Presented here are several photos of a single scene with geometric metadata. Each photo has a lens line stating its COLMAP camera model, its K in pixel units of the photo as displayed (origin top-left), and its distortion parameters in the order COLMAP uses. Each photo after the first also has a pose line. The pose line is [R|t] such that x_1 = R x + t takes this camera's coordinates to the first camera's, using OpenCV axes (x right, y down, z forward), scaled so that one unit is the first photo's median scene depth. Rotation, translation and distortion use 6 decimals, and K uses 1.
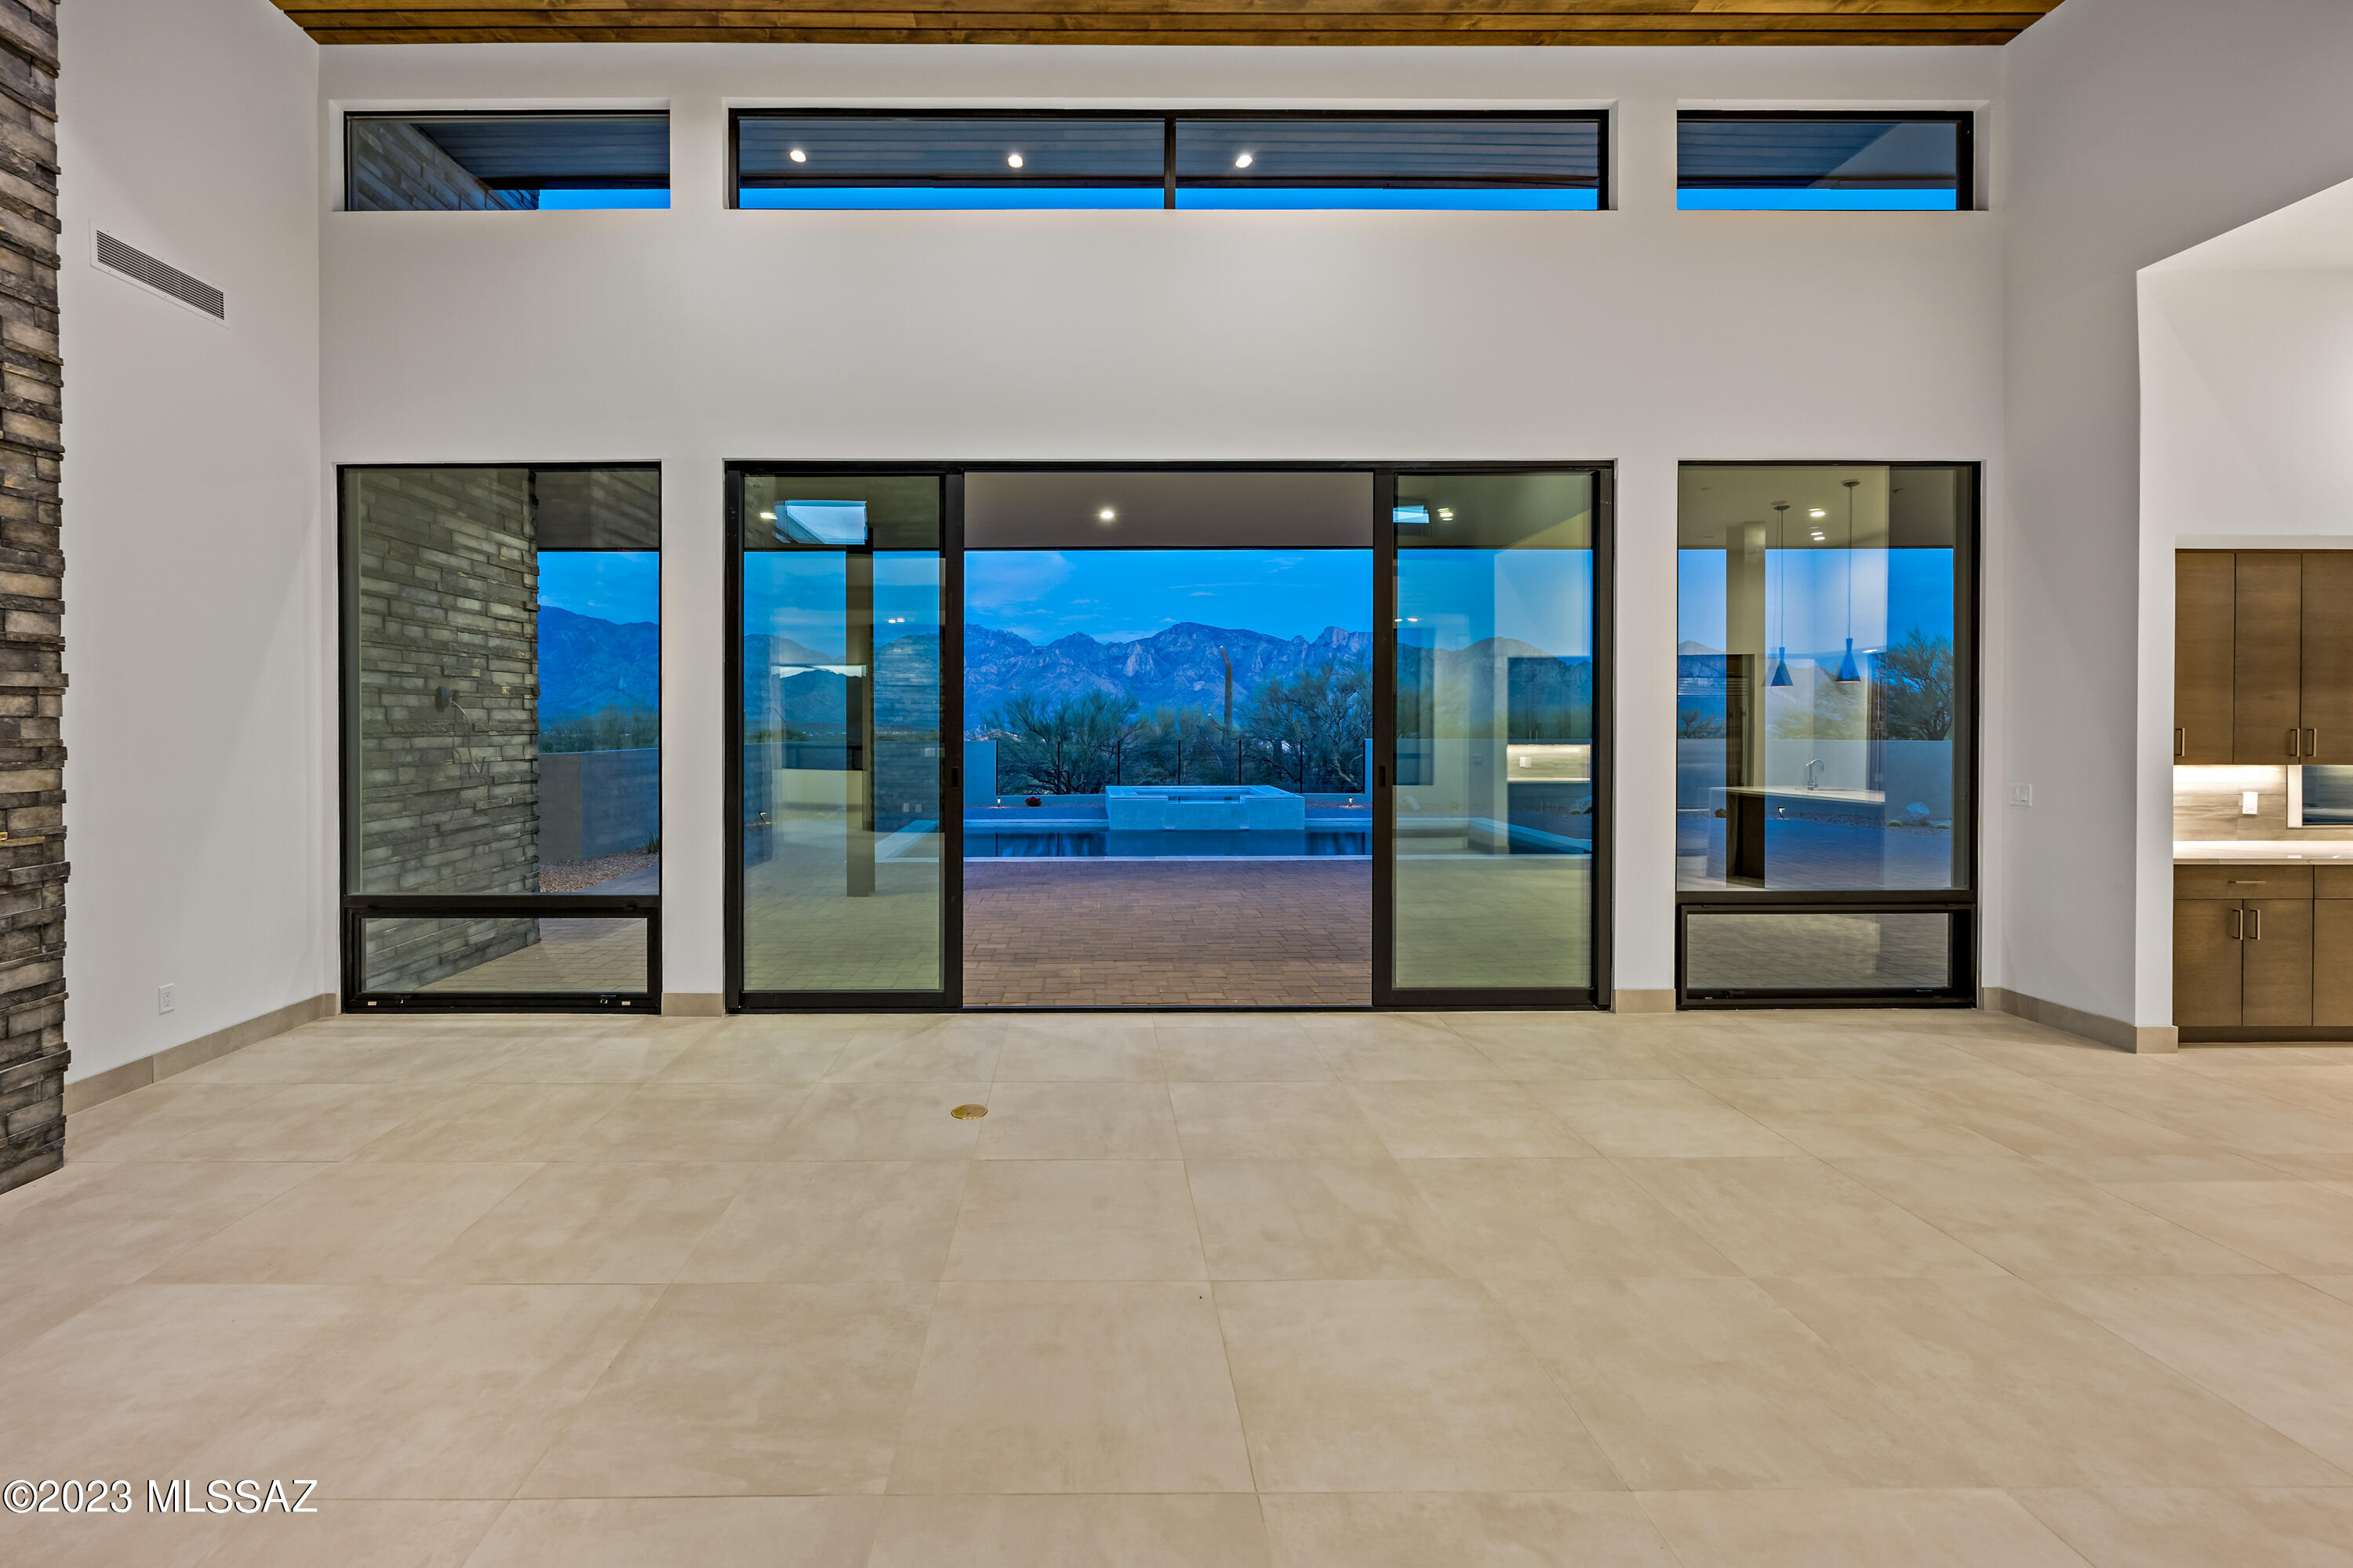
lens RADIAL K [[949.3, 0, 1122.4], [0, 949.3, 730.1], [0, 0, 1]] dist [-0.000311, 0.000147]
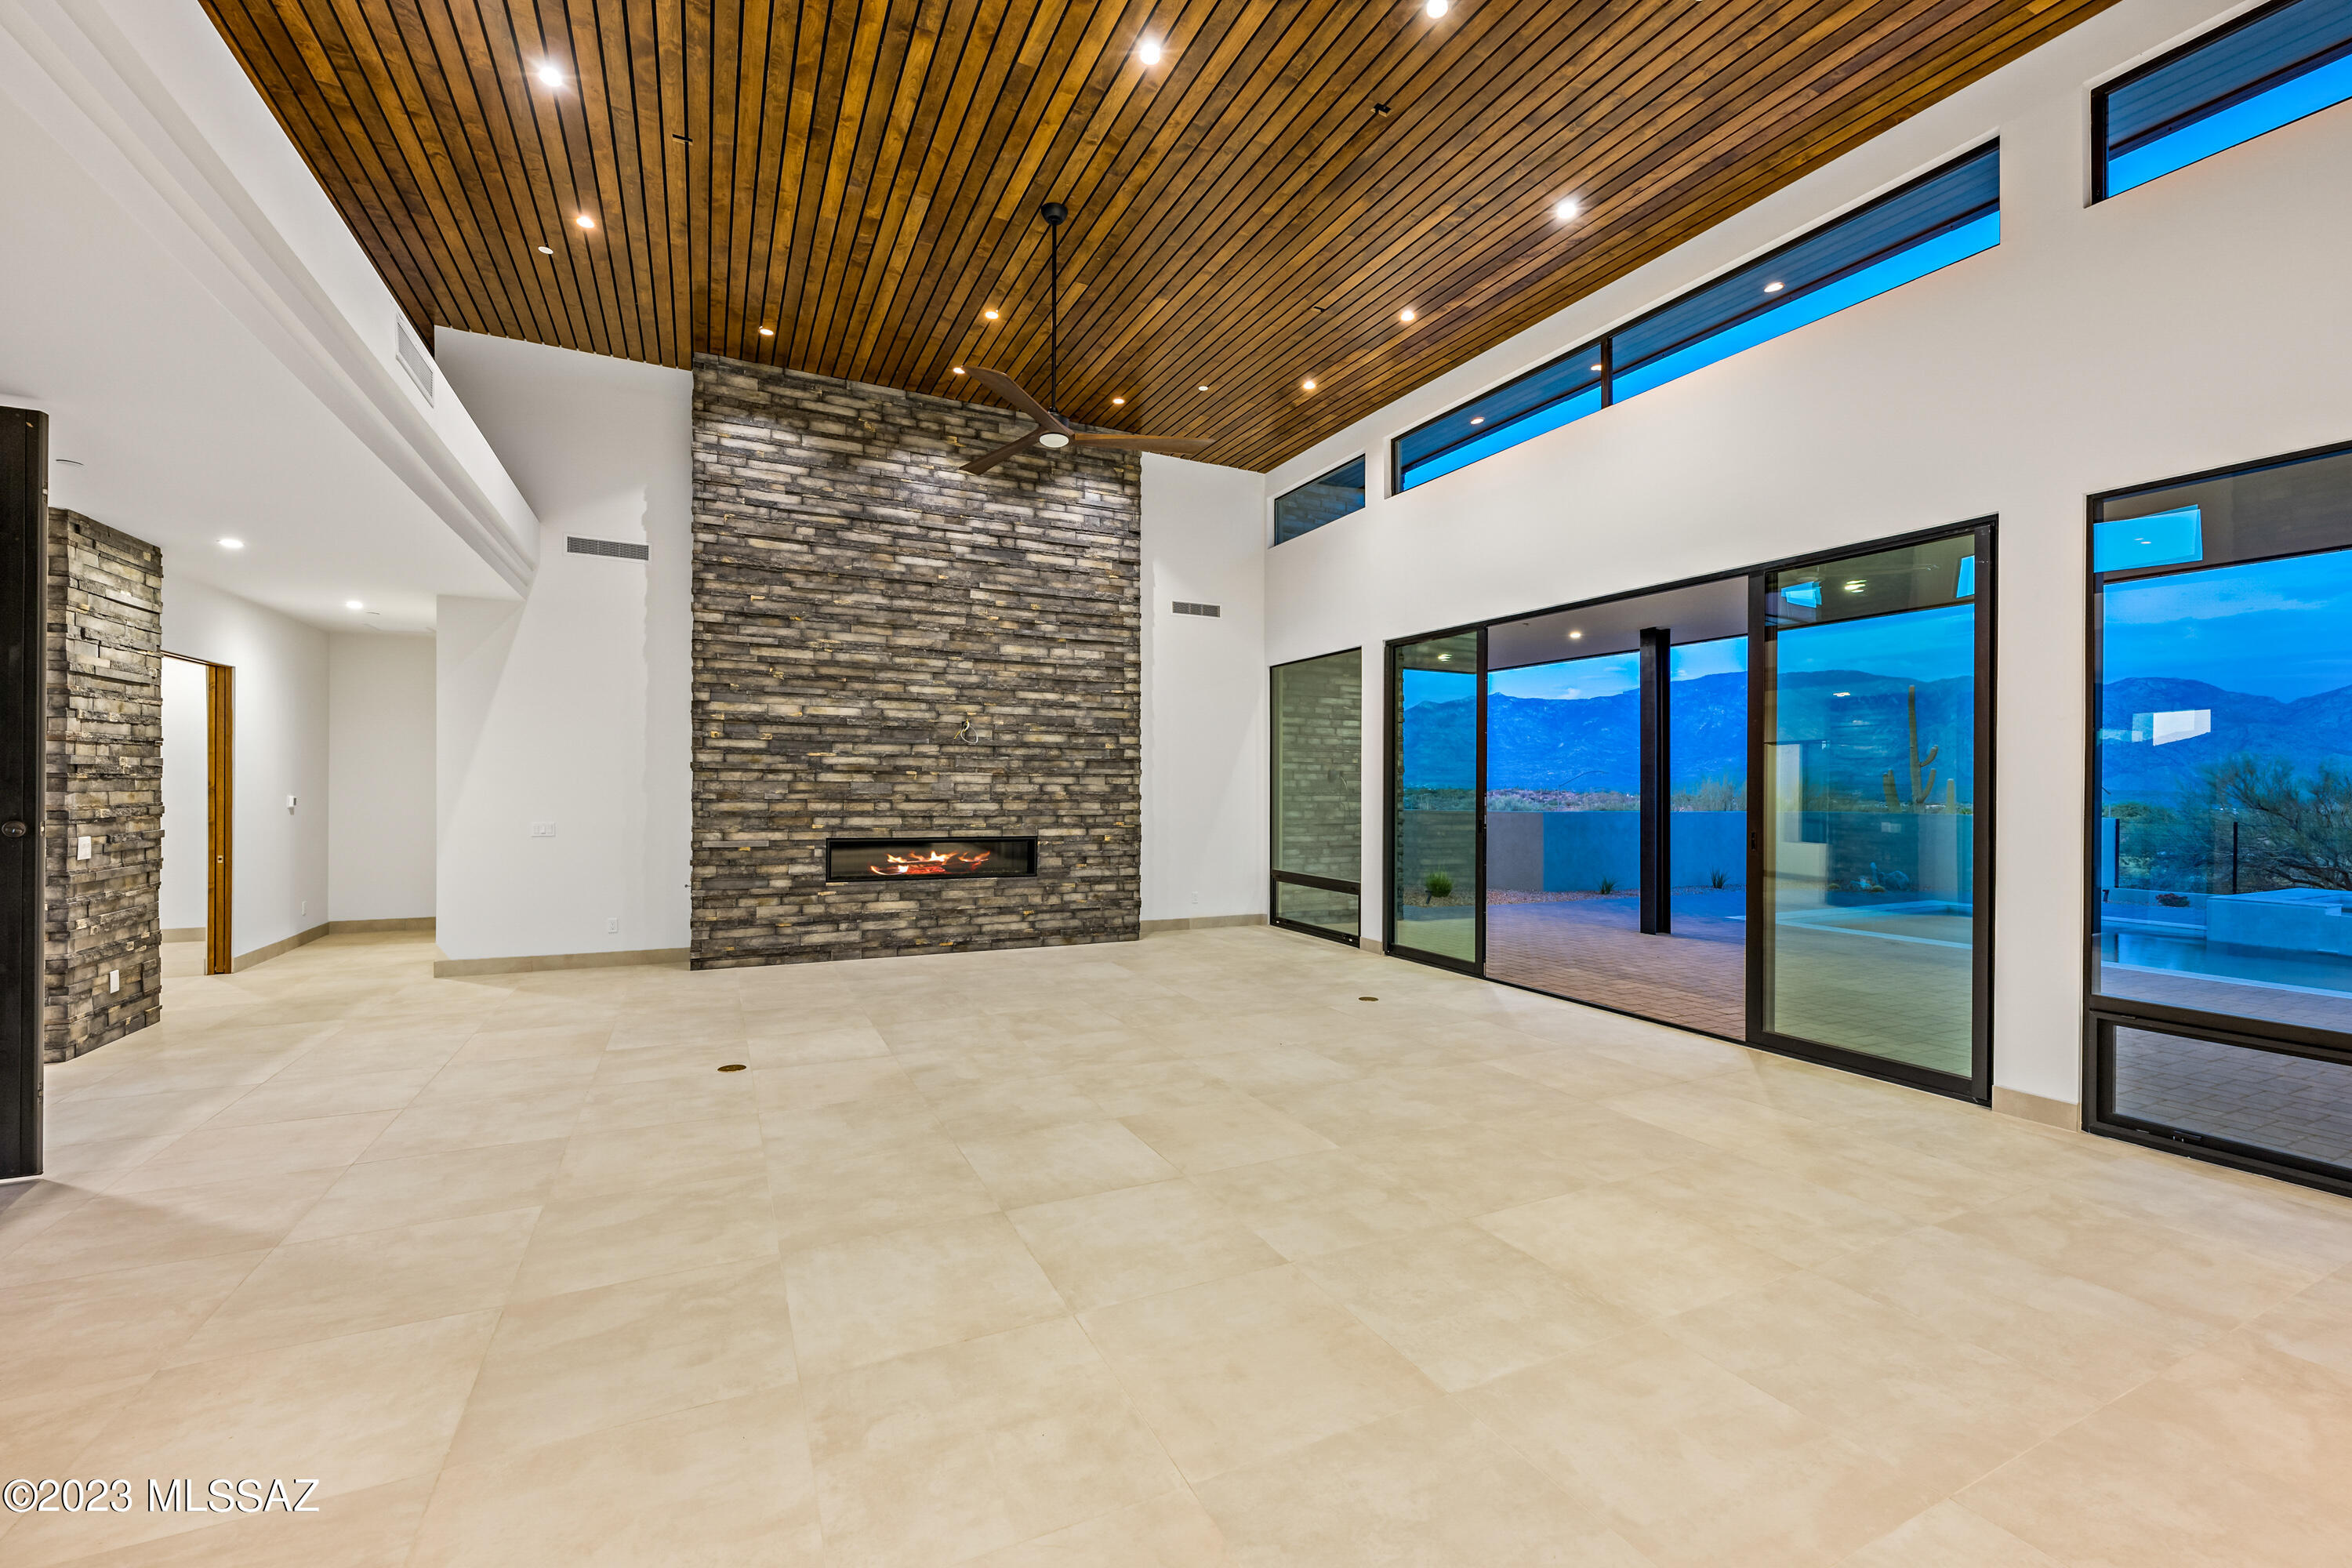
lens RADIAL K [[948.8, 0, 1166.2], [0, 948.8, 800.0], [0, 0, 1]] dist [-0.000311, 0.000147]
pose [[0.430211, 0.018335, -0.902542, 0.992561], [-0.018325, 0.999765, 0.011575, -0.000293], [0.902542, 0.011559, 0.430446, -0.125943]]
